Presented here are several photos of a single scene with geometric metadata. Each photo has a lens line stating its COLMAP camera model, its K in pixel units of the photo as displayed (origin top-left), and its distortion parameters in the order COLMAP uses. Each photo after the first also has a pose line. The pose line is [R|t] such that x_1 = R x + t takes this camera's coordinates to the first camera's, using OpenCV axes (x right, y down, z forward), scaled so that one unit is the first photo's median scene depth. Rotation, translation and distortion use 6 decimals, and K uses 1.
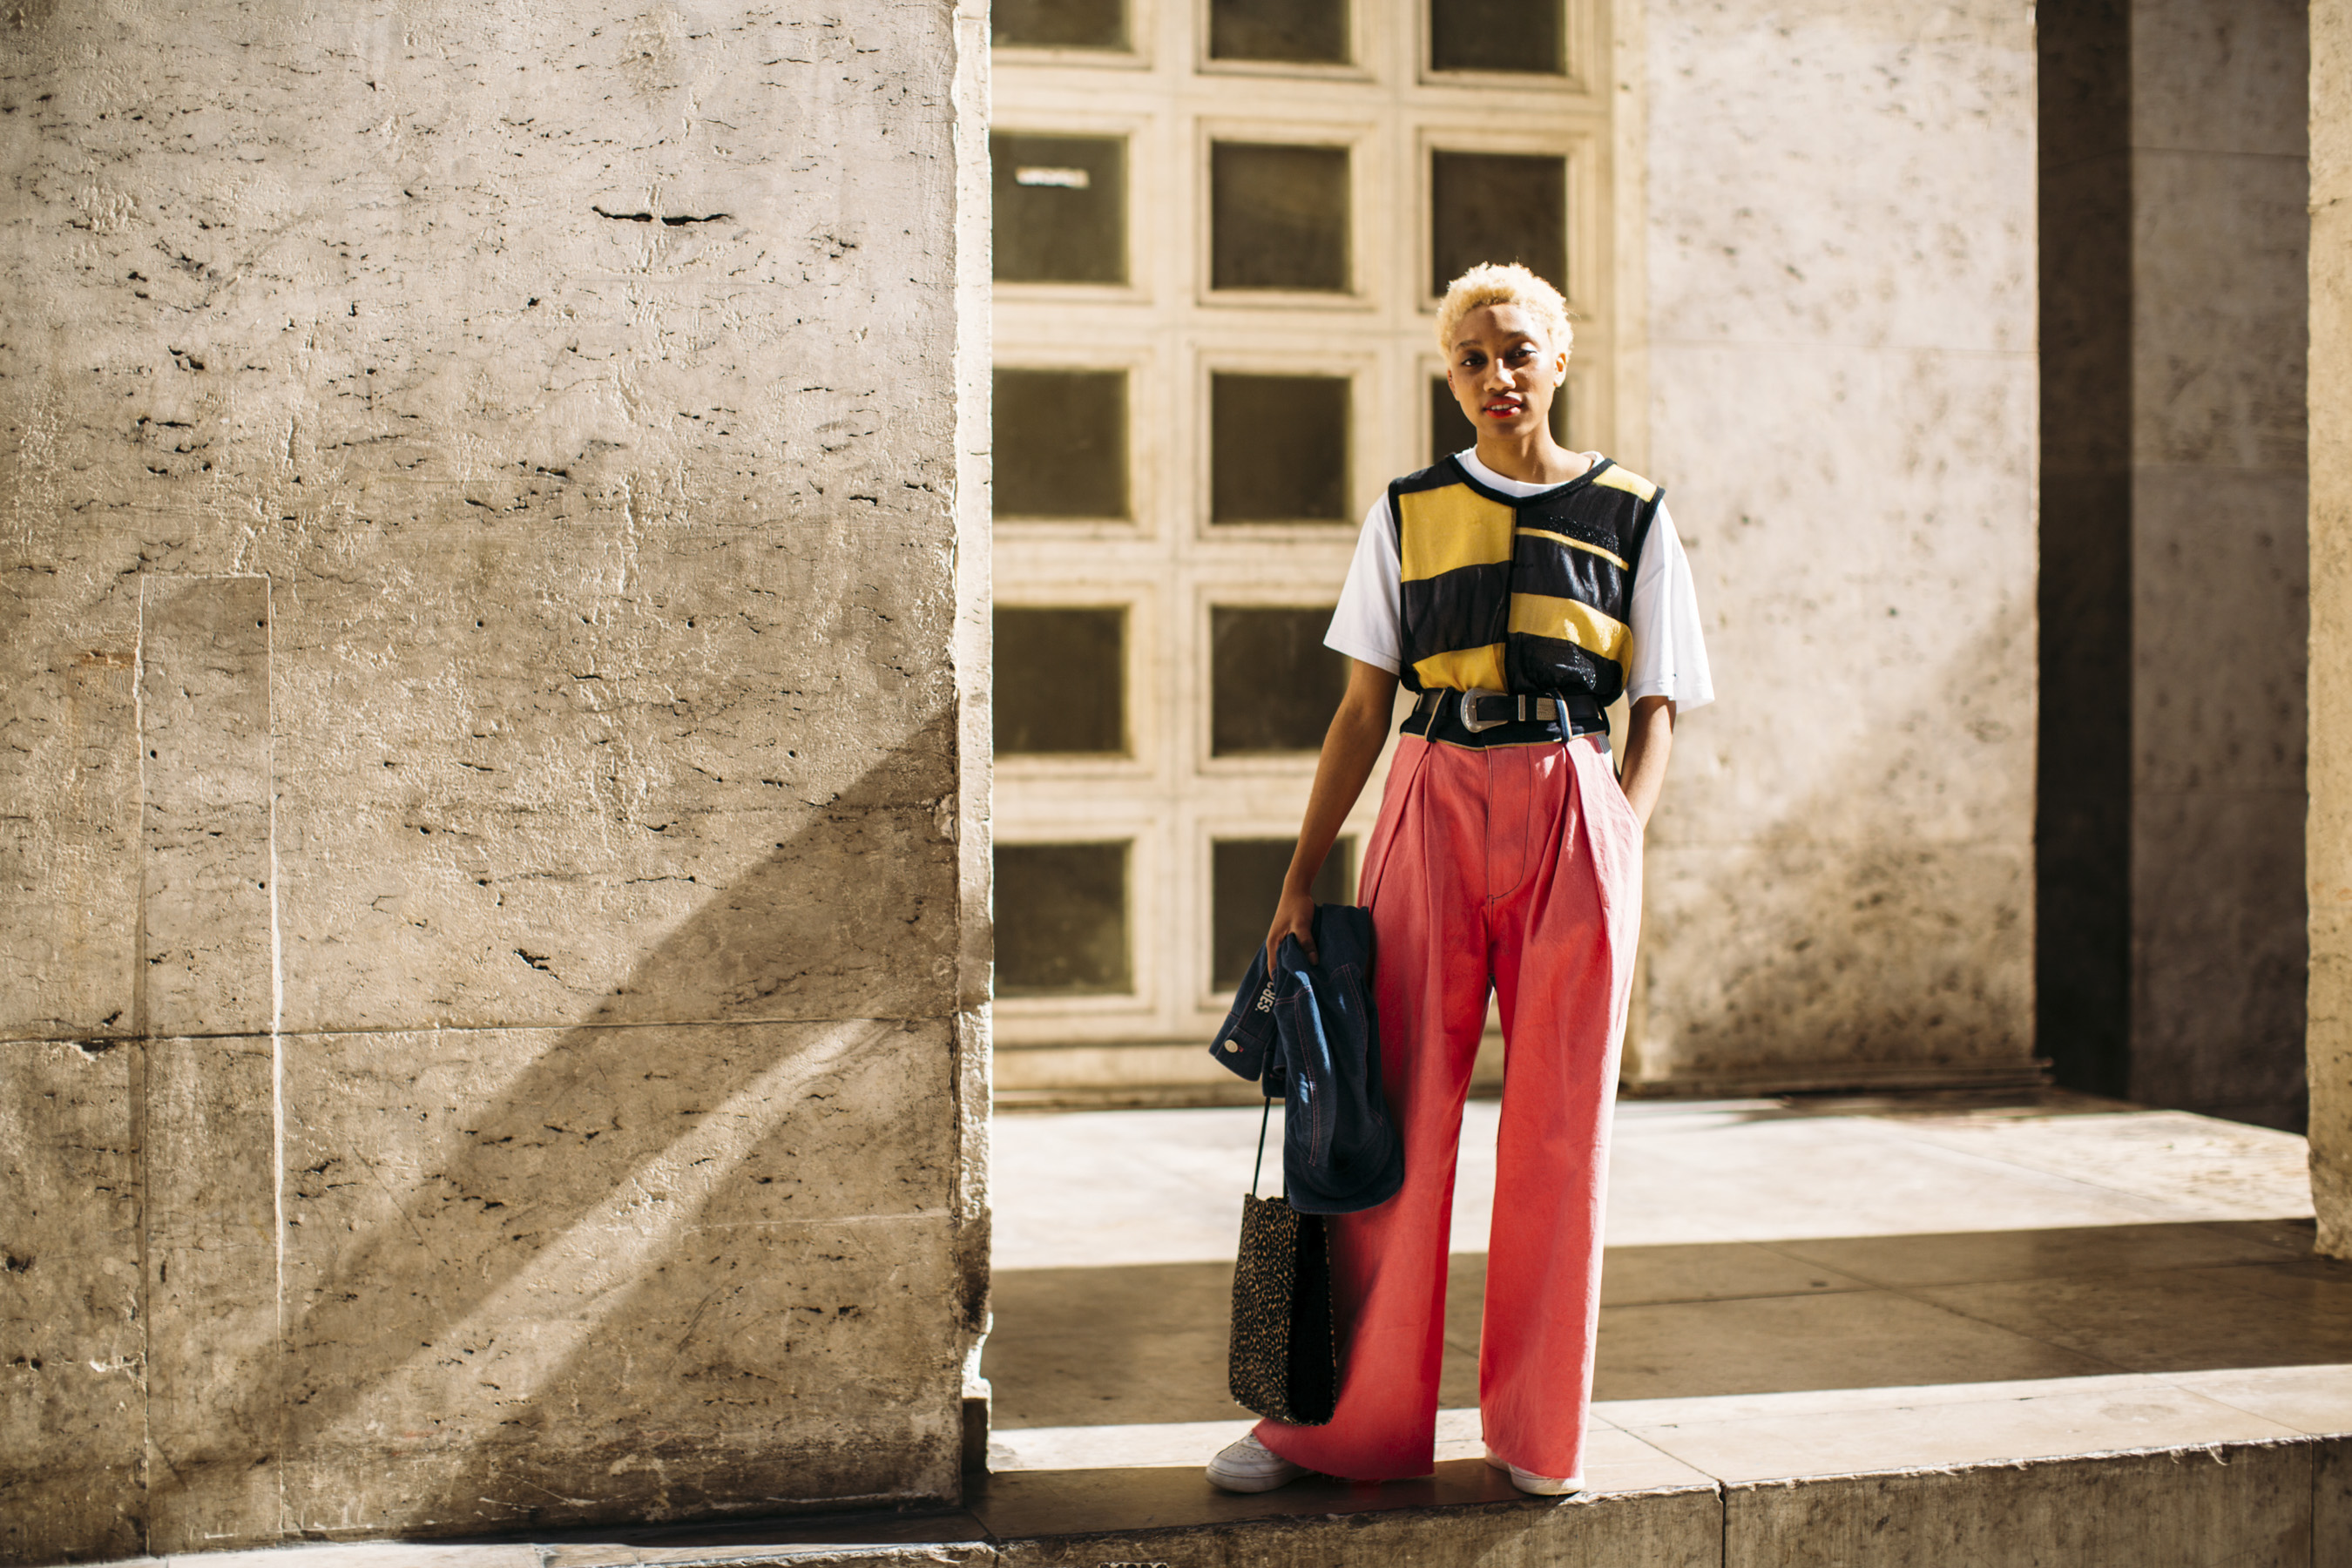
lens RADIAL K [[3657.7, 0, 1176.0], [0, 3657.7, 784.0], [0, 0, 1]] dist [-0.161097, 0.172366]
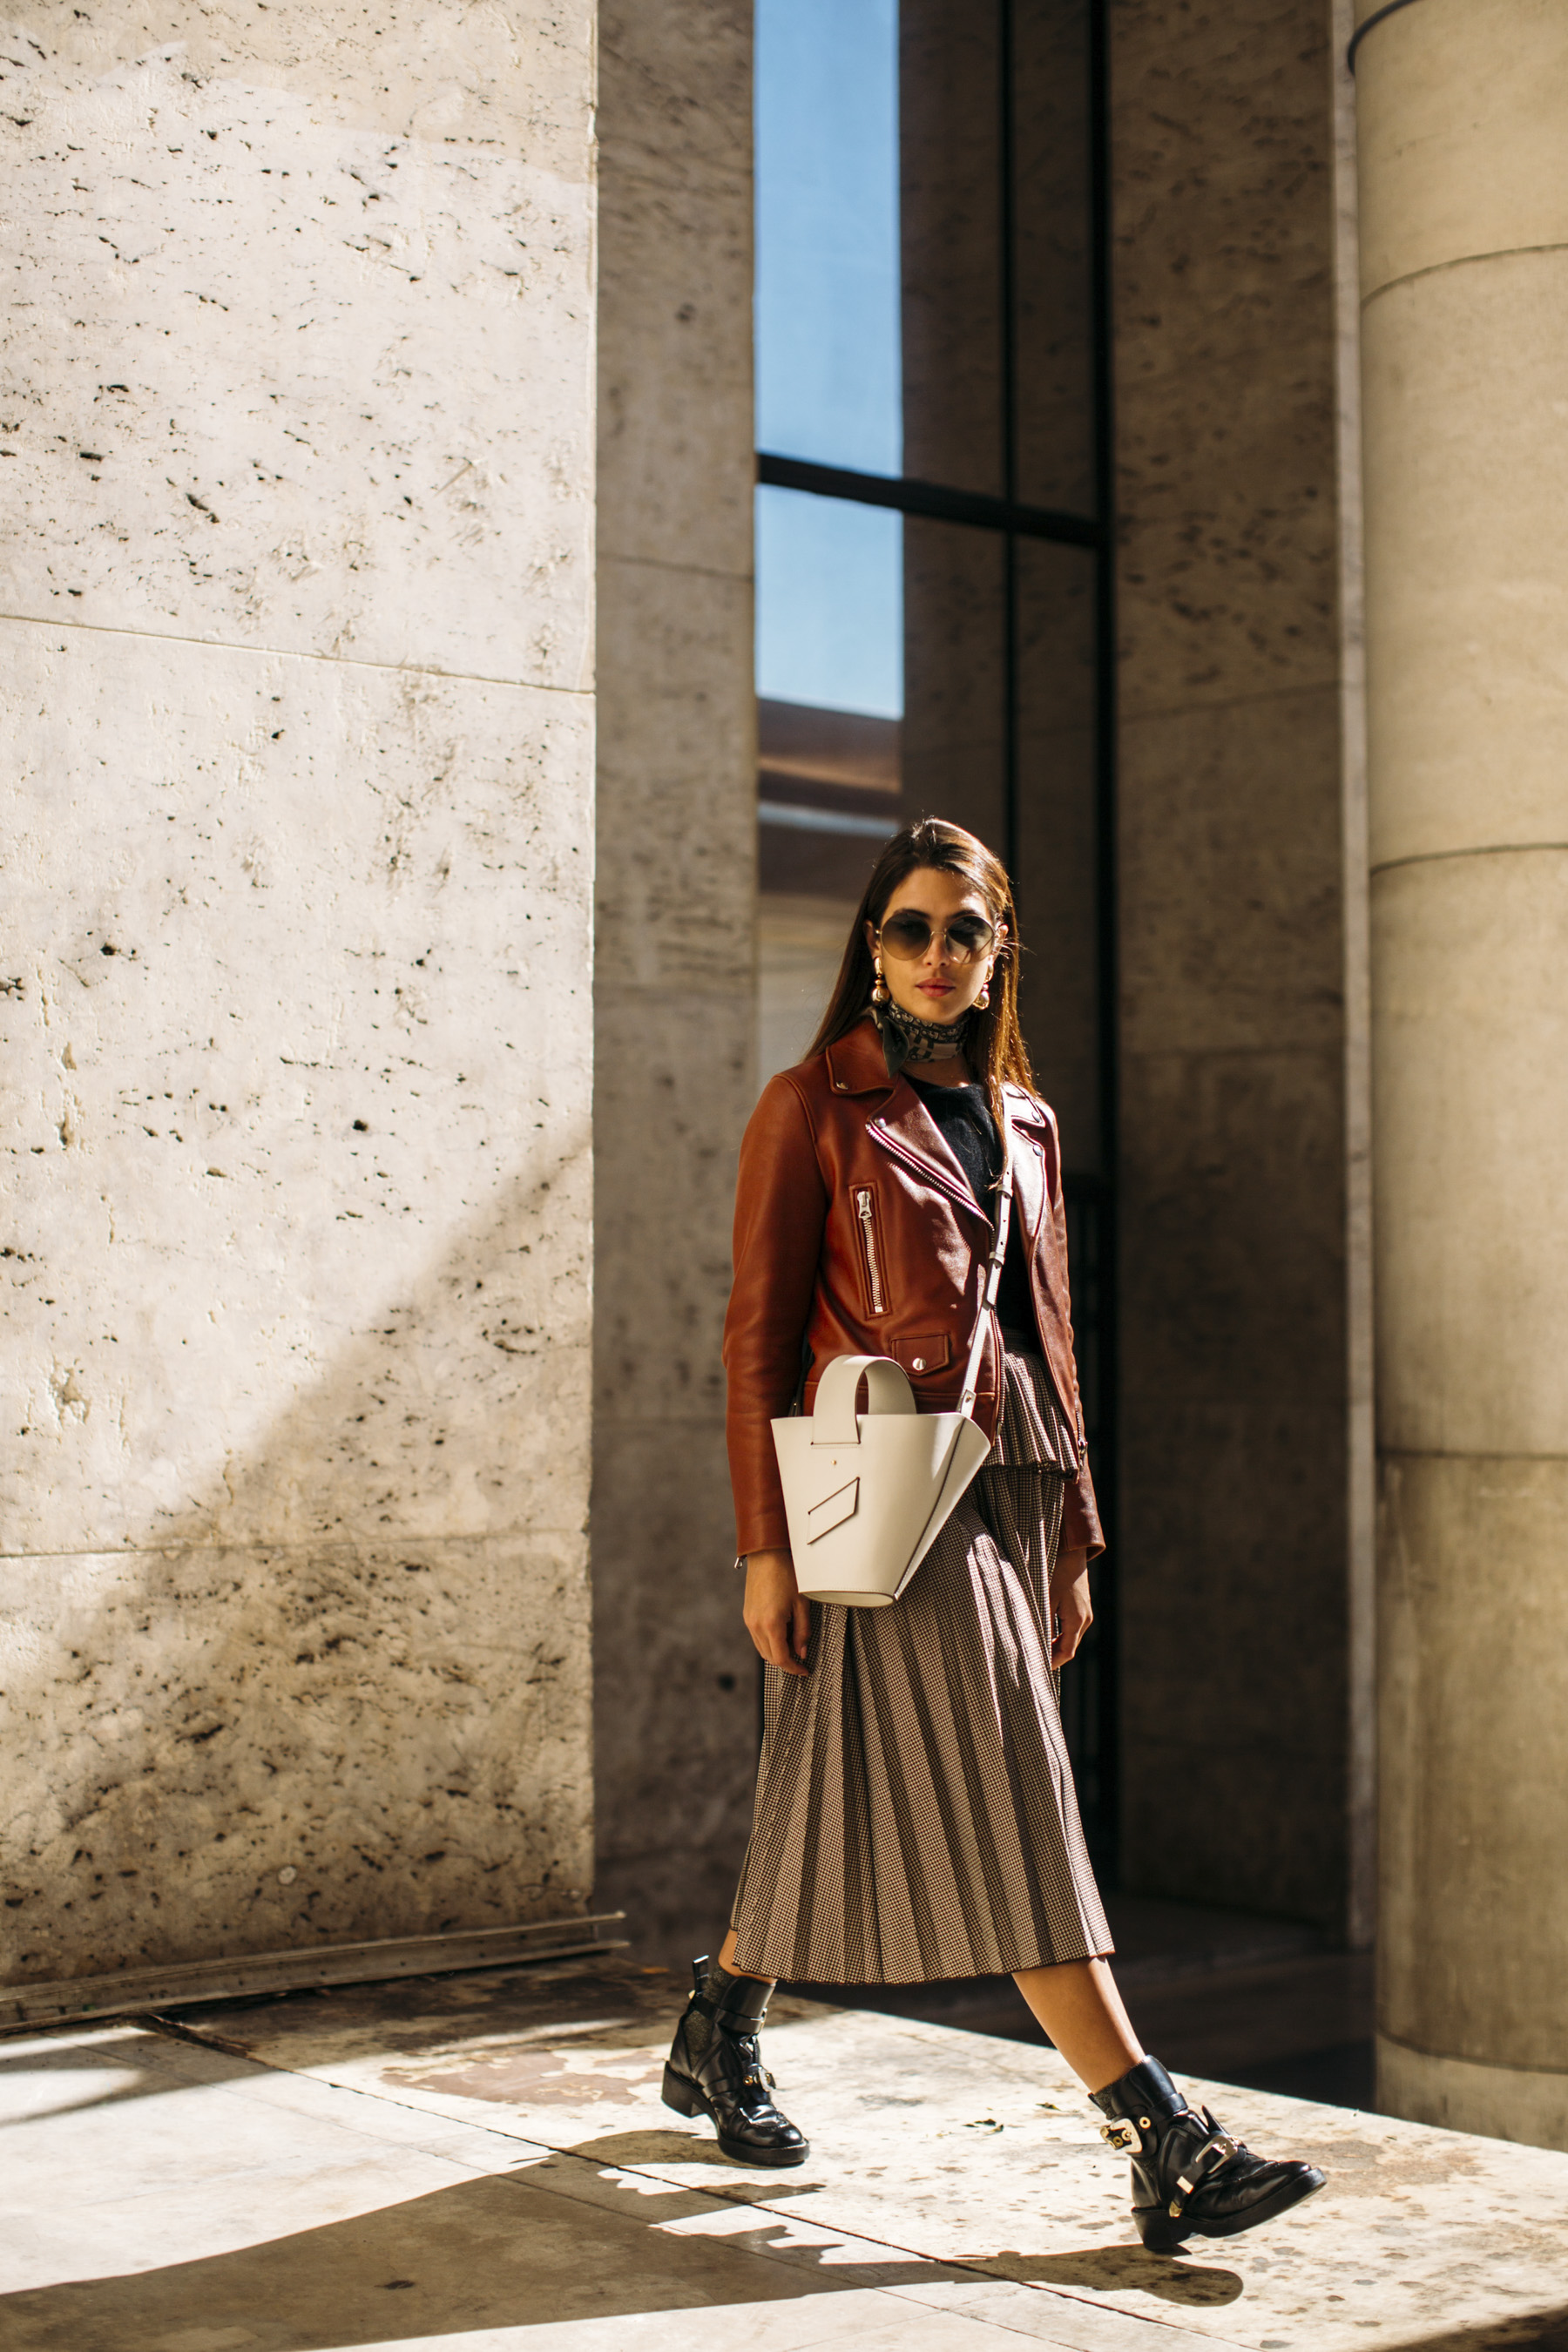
lens RADIAL K [[3657.7, 0, 783.6], [0, 3657.7, 1147.5], [0, 0, 1]] dist [-0.161097, 0.172366]
pose [[0.910146, 0.018085, 0.413892, 0.024164], [0.010942, 0.997649, -0.067652, -0.005432], [-0.414143, 0.066102, 0.907809, 0.462783]]
